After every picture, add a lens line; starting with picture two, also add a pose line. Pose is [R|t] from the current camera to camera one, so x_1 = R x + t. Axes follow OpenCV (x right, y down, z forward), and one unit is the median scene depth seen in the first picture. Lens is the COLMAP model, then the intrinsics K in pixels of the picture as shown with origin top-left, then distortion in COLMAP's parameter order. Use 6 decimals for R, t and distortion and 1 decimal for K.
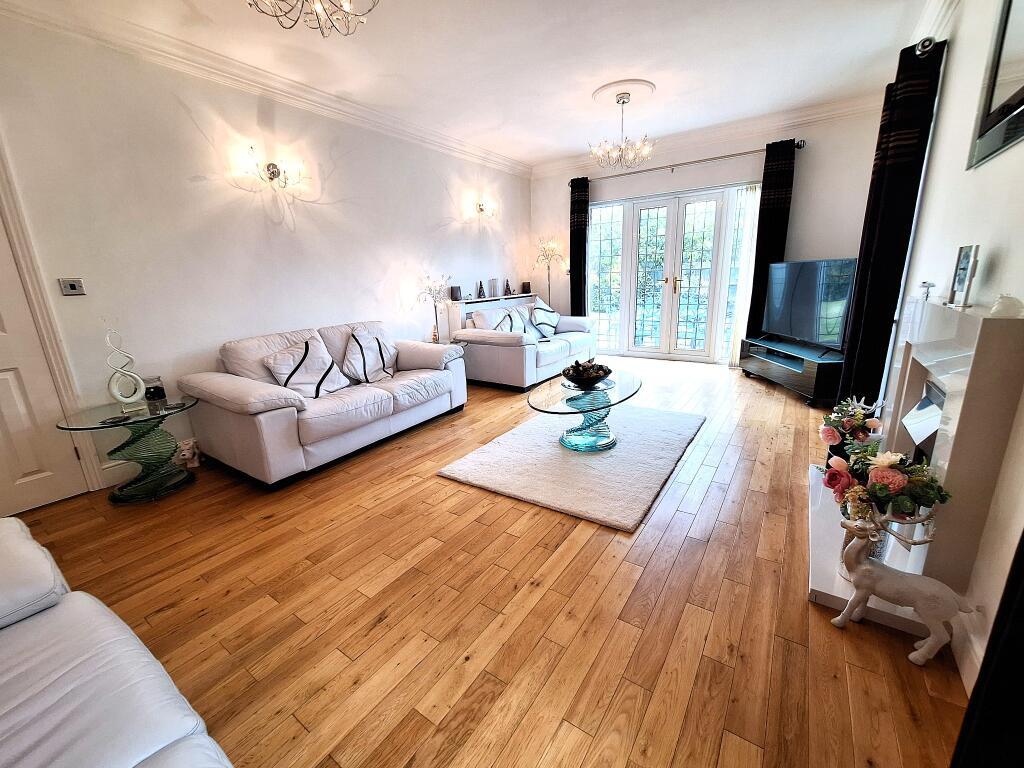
lens RADIAL K [[416.9, 0, 514.7], [0, 416.9, 382.3], [0, 0, 1]] dist [0.000226, 0.000011]
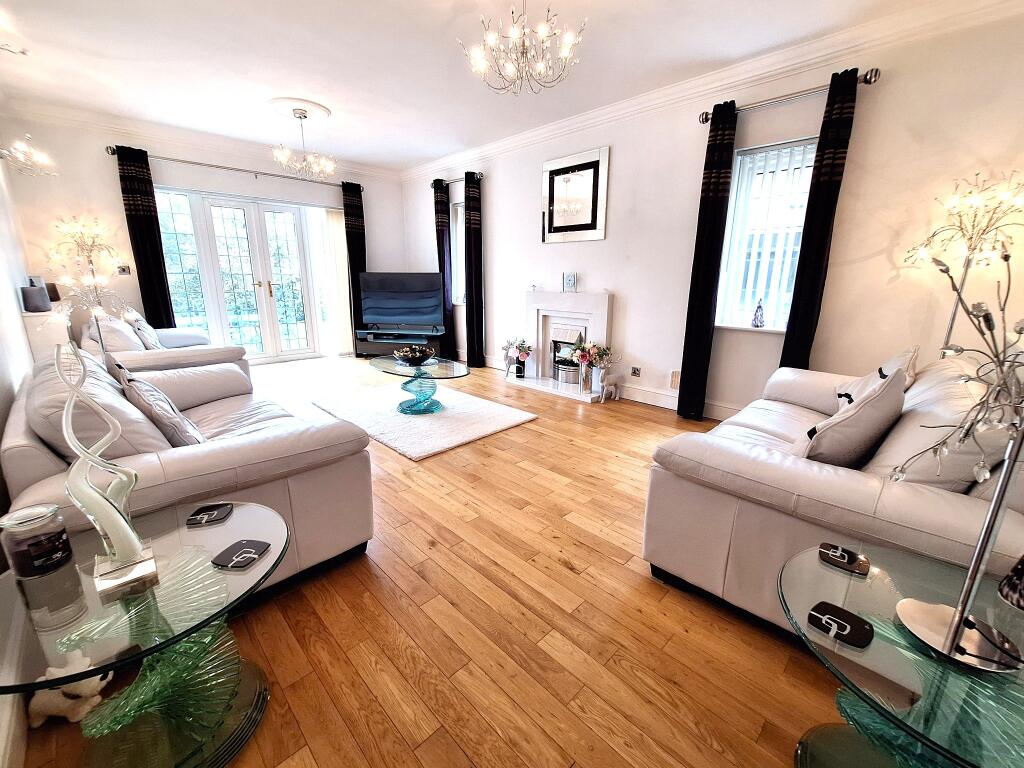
lens RADIAL K [[416.9, 0, 514.7], [0, 416.9, 382.3], [0, 0, 1]] dist [0.000226, 0.000011]
pose [[0.184577, -0.205682, 0.961055, -1.230687], [0.228082, 0.960124, 0.161678, -0.092943], [-0.955986, 0.189357, 0.224129, 0.539290]]
